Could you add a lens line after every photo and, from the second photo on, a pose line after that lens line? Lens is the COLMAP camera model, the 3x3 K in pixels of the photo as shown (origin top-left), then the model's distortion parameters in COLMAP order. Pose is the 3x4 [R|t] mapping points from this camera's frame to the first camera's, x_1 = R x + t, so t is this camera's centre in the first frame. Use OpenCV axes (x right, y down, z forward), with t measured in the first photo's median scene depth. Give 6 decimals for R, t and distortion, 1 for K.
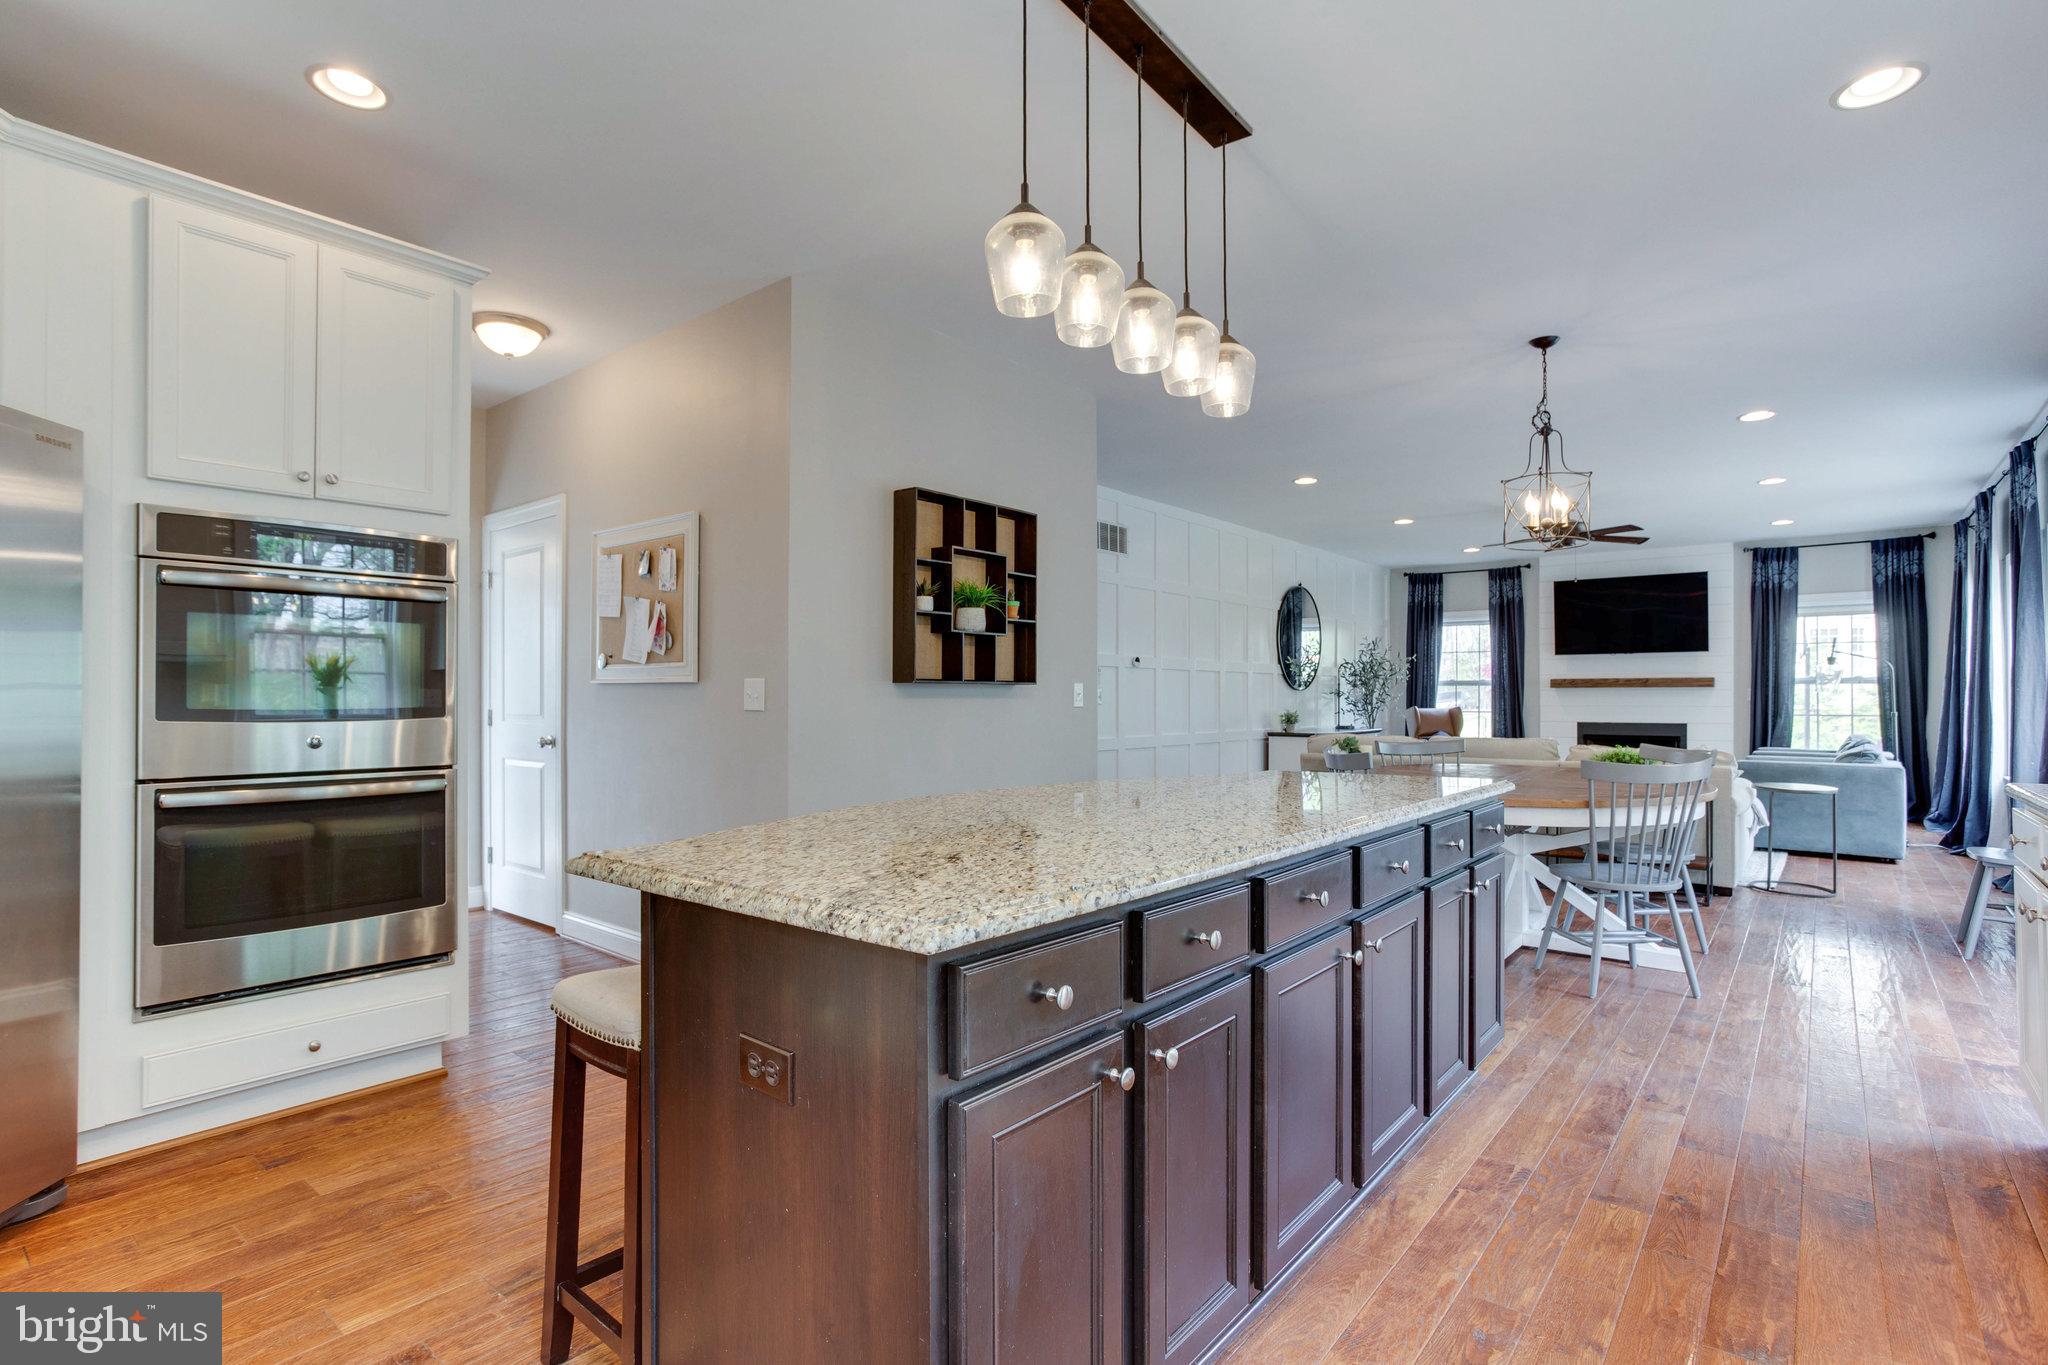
lens RADIAL K [[1062.7, 0, 1024.0], [0, 1062.7, 682.5], [0, 0, 1]] dist [-0.013540, 0.023878]
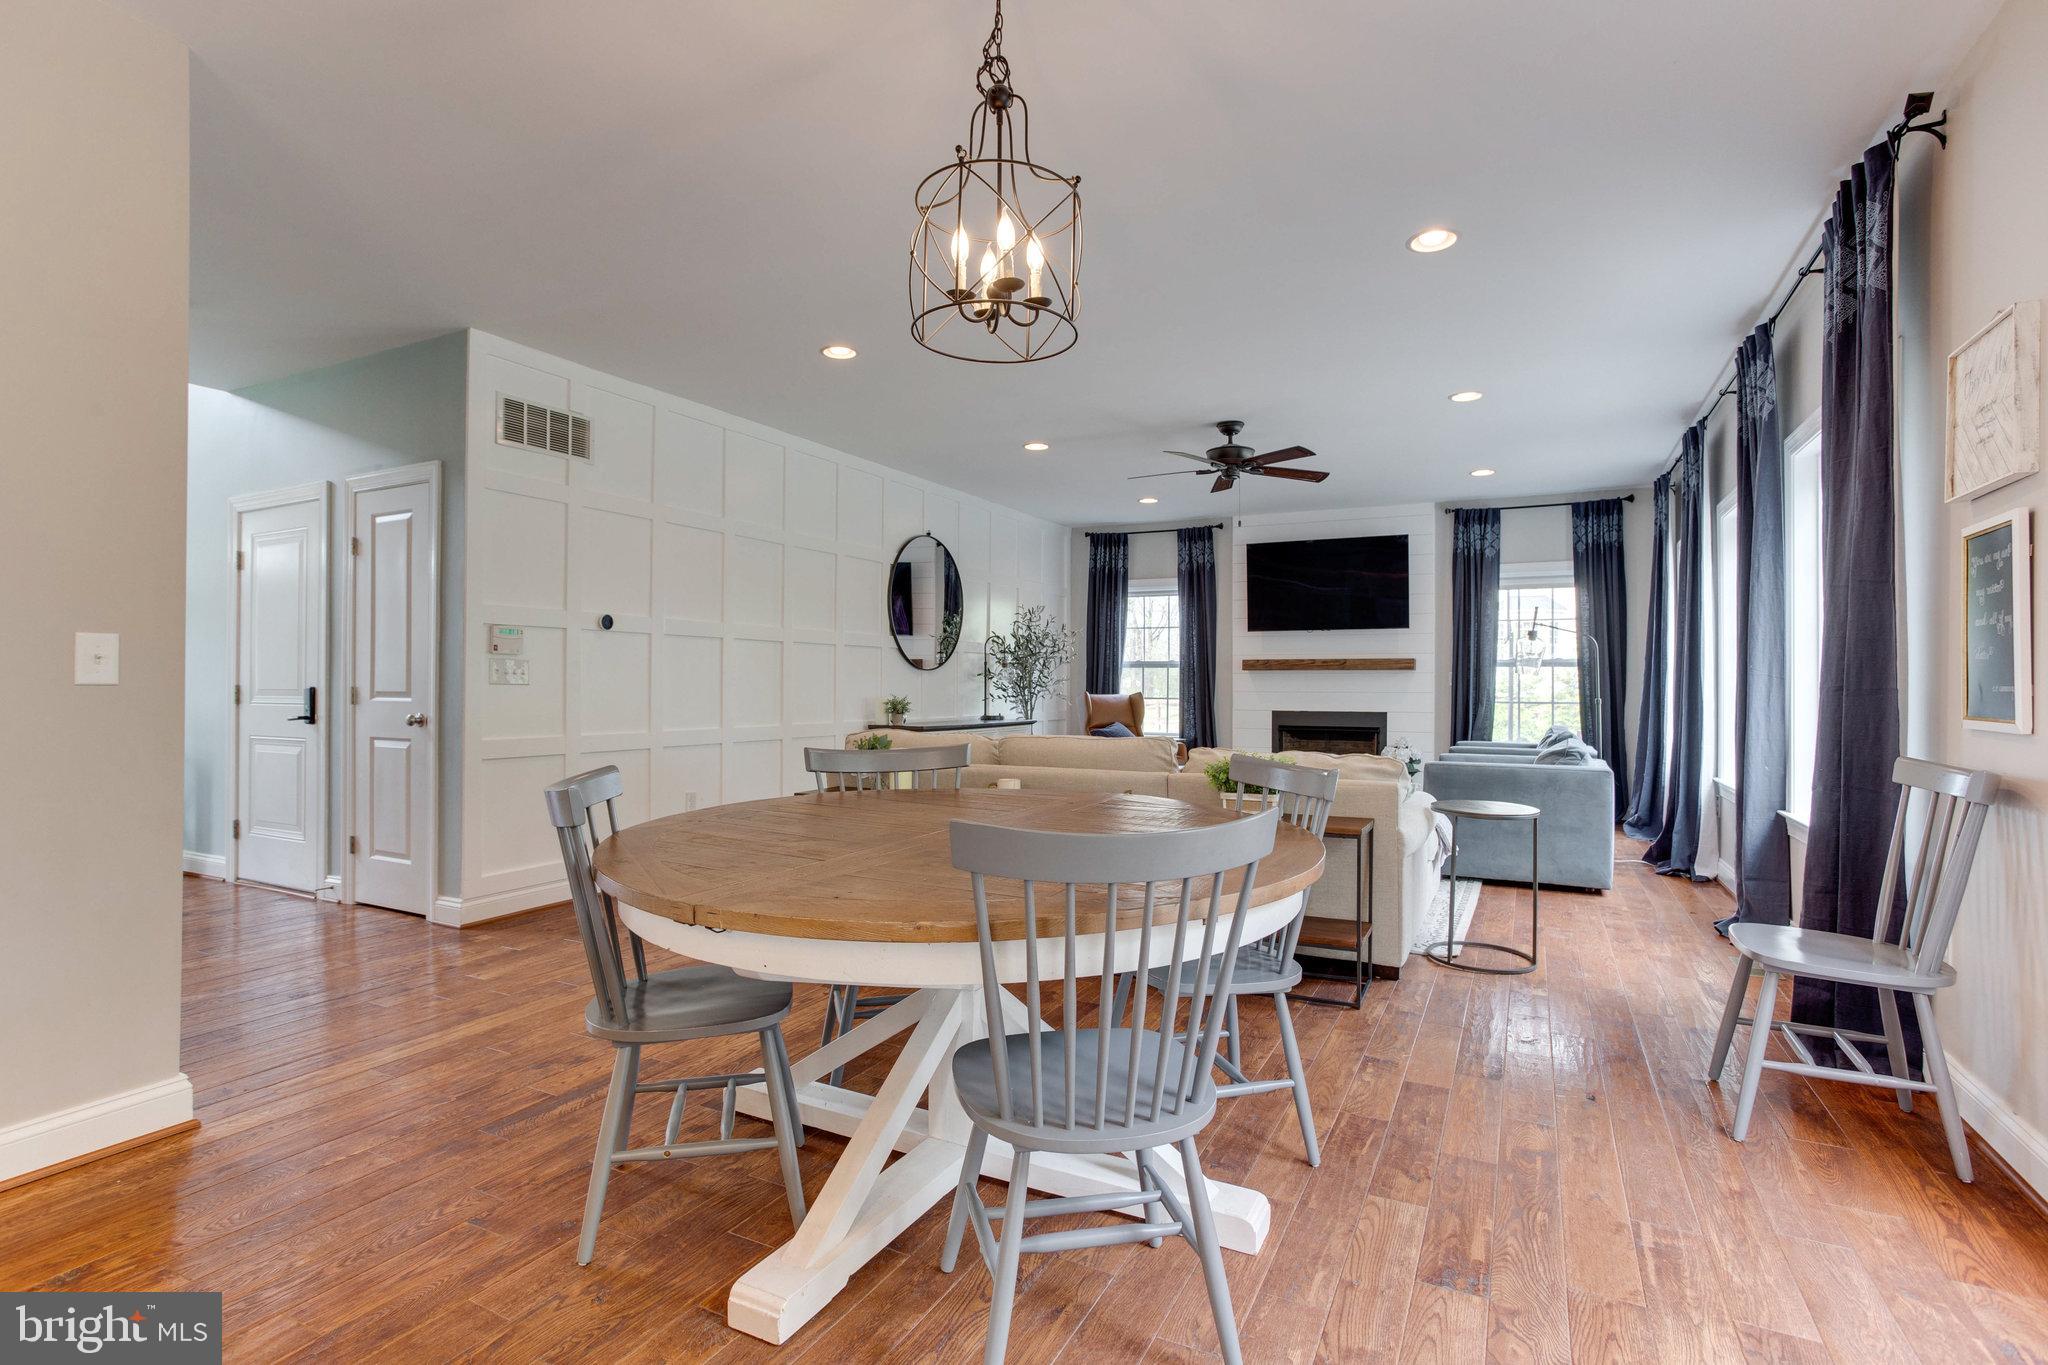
lens RADIAL K [[1008.6, 0, 1025.6], [0, 1008.6, 672.2], [0, 0, 1]] dist [-0.076050, 0.055088]
pose [[0.984130, 0.006199, 0.177338, 0.205617], [-0.006255, 0.999980, -0.000241, 0.008670], [-0.177336, -0.000872, 0.984150, 0.272192]]
